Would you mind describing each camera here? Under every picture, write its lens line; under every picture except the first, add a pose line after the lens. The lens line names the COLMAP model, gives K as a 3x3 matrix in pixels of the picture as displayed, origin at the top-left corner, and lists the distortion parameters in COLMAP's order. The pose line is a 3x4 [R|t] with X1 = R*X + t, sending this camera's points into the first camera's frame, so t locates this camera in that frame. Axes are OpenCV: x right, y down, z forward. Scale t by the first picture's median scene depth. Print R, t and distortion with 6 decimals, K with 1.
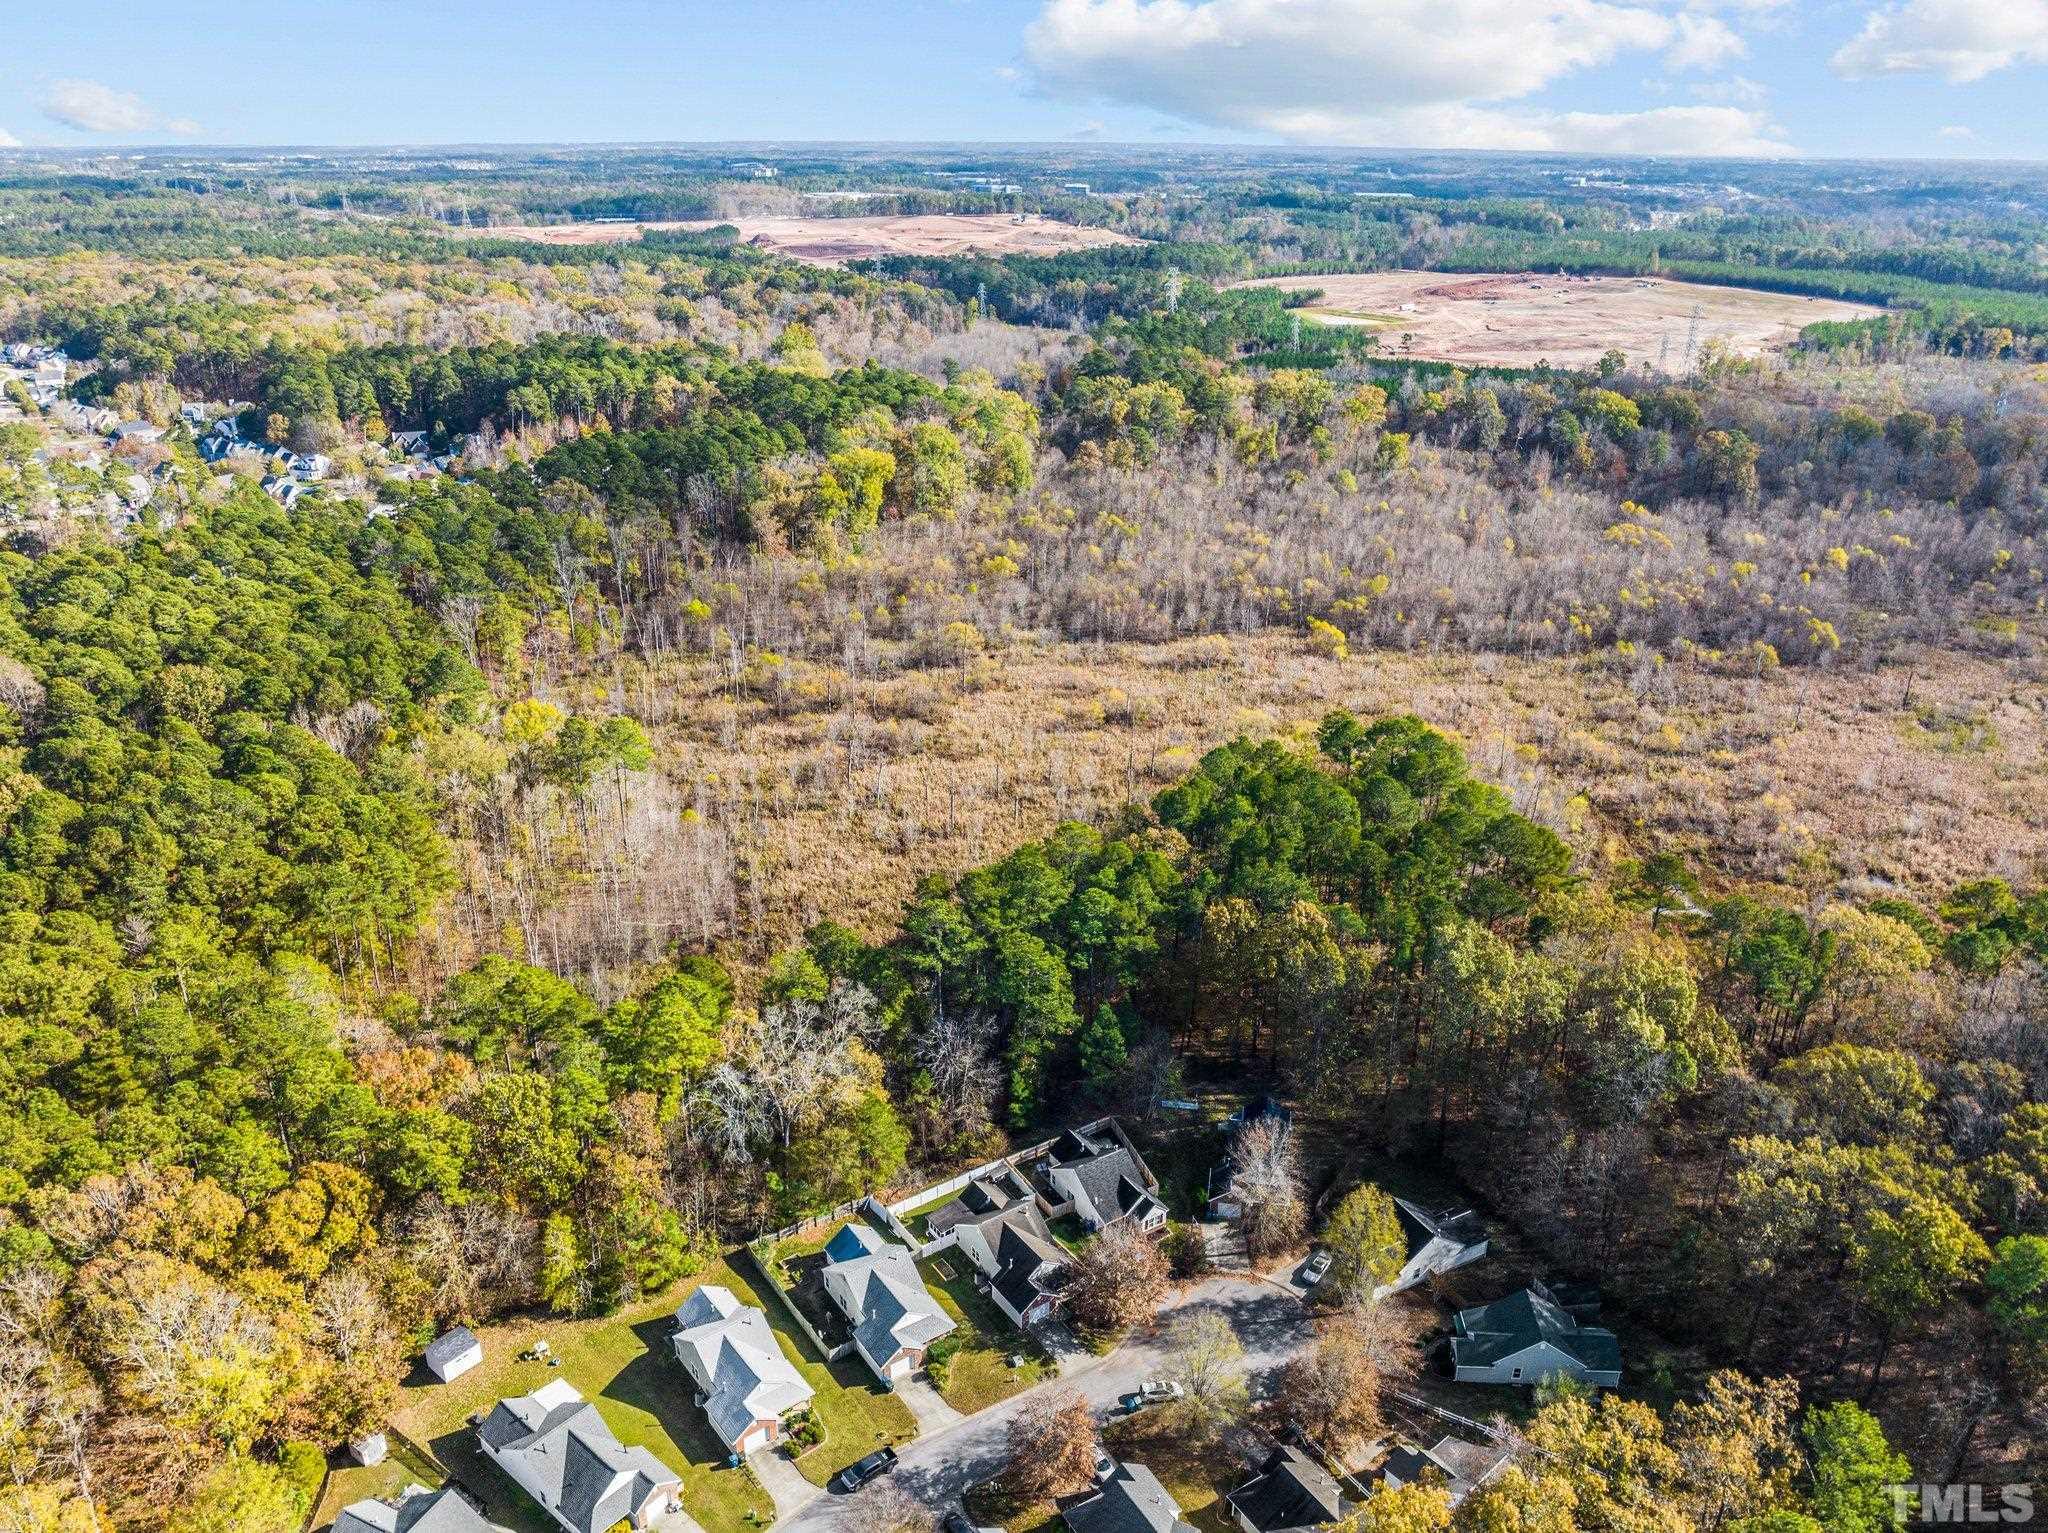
lens RADIAL K [[1511.0, 0, 1024.0], [0, 1511.0, 766.5], [0, 0, 1]] dist [-0.036309, -0.006279]
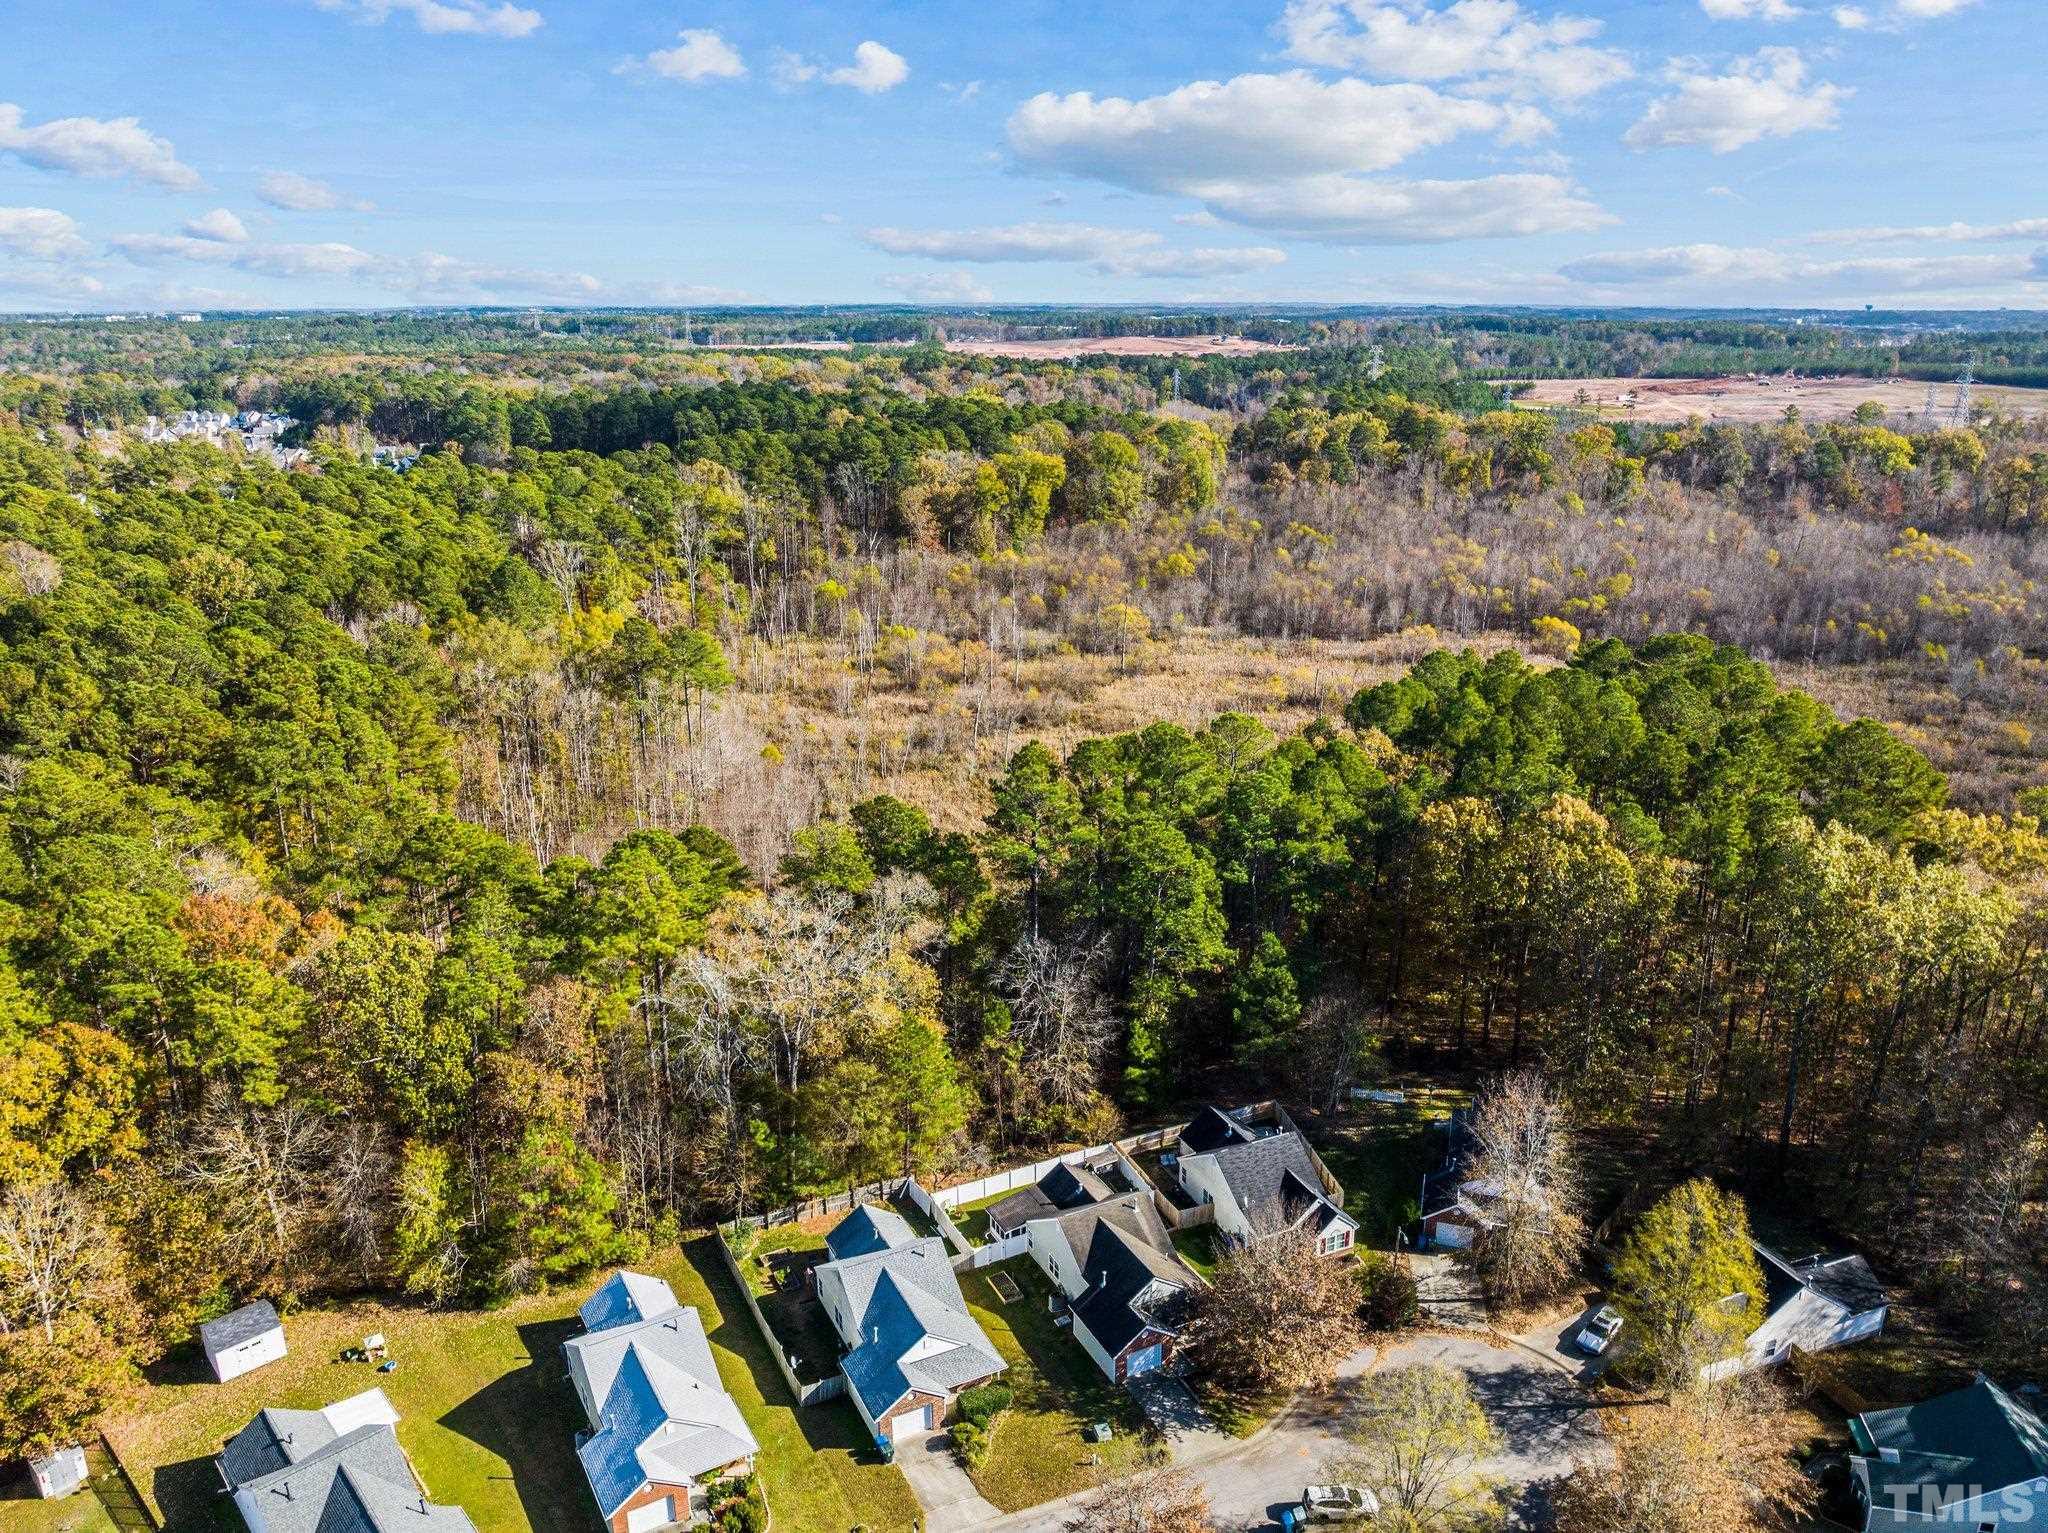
lens RADIAL K [[1470.5, 0, 1024.0], [0, 1470.5, 766.5], [0, 0, 1]] dist [-0.049830, 0.026402]
pose [[0.990974, 0.033387, -0.129834, 0.028026], [-0.045997, 0.994378, -0.095372, 0.161353], [0.125920, 0.100483, 0.986938, 0.336571]]
